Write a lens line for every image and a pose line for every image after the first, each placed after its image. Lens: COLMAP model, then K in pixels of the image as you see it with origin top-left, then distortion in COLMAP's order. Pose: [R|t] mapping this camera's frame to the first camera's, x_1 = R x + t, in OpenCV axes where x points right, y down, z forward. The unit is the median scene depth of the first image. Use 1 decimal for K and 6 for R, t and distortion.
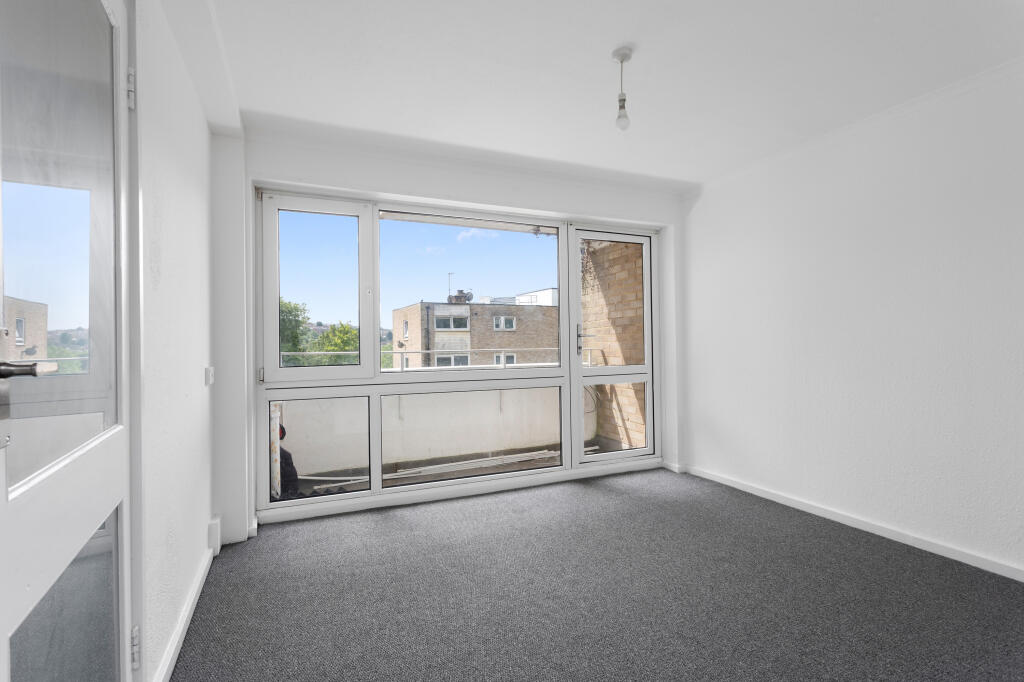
lens RADIAL K [[496.5, 0, 504.2], [0, 496.5, 340.4], [0, 0, 1]] dist [-0.002391, 0.004315]
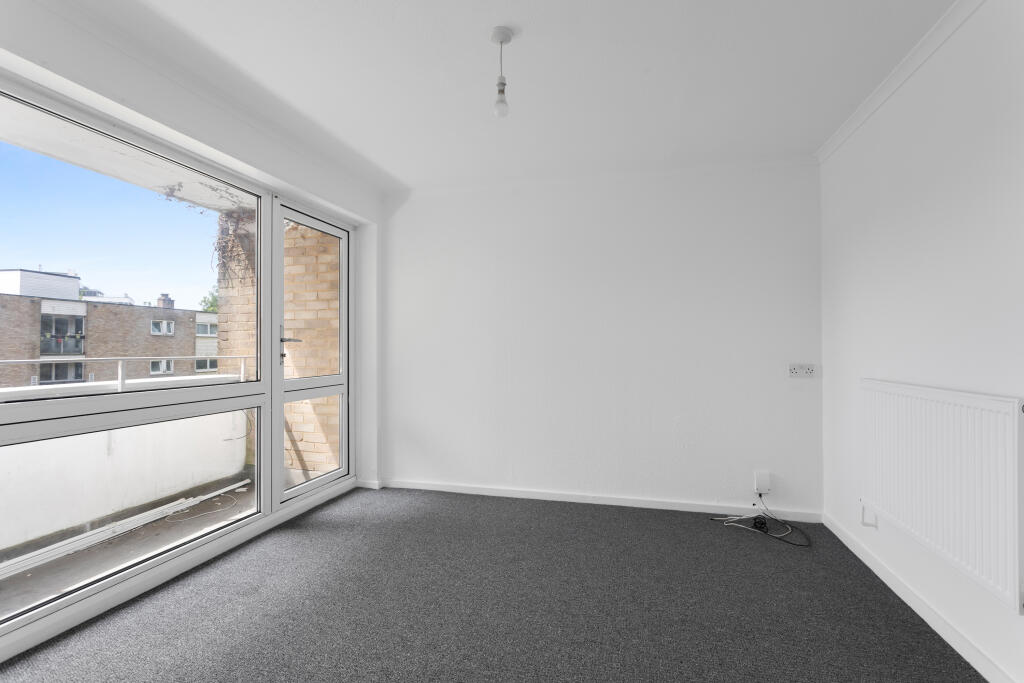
lens RADIAL K [[496.5, 0, 517.0], [0, 496.5, 341.4], [0, 0, 1]] dist [-0.002391, 0.004315]
pose [[0.609764, 0.020695, 0.792313, -0.227593], [-0.010154, 0.999781, -0.018300, 0.002599], [-0.792518, 0.003113, 0.609840, 0.212048]]
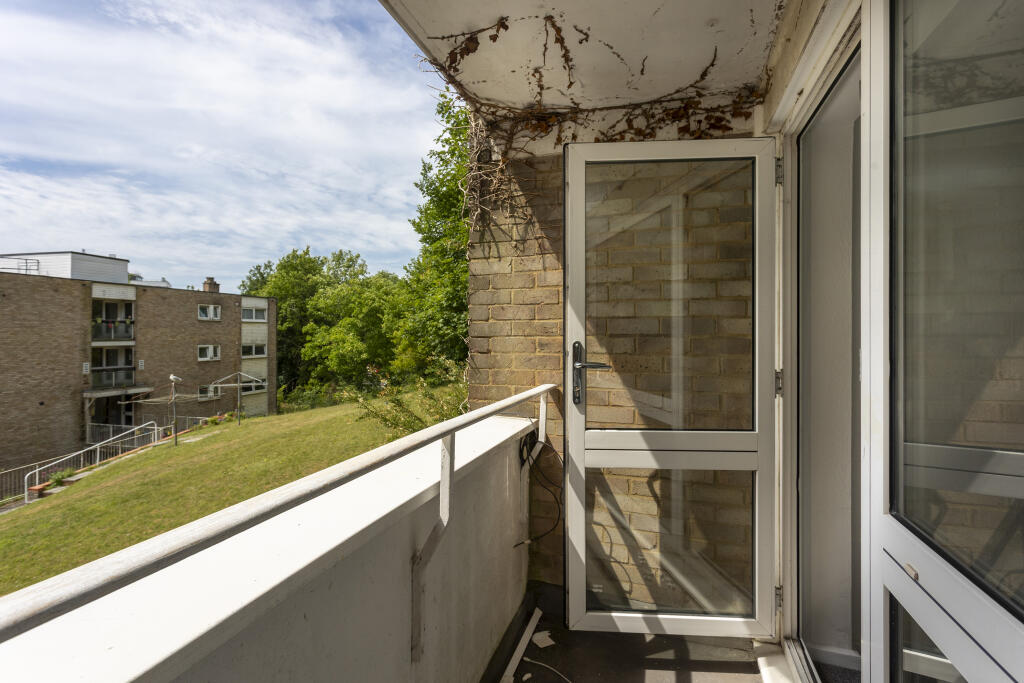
lens RADIAL K [[496.5, 0, 506.4], [0, 496.5, 334.0], [0, 0, 1]] dist [-0.002391, 0.004315]
pose [[0.654246, 0.012209, 0.756183, -0.197691], [-0.017105, 0.999853, -0.001344, -0.033156], [-0.756088, -0.012055, 0.654359, 0.910470]]
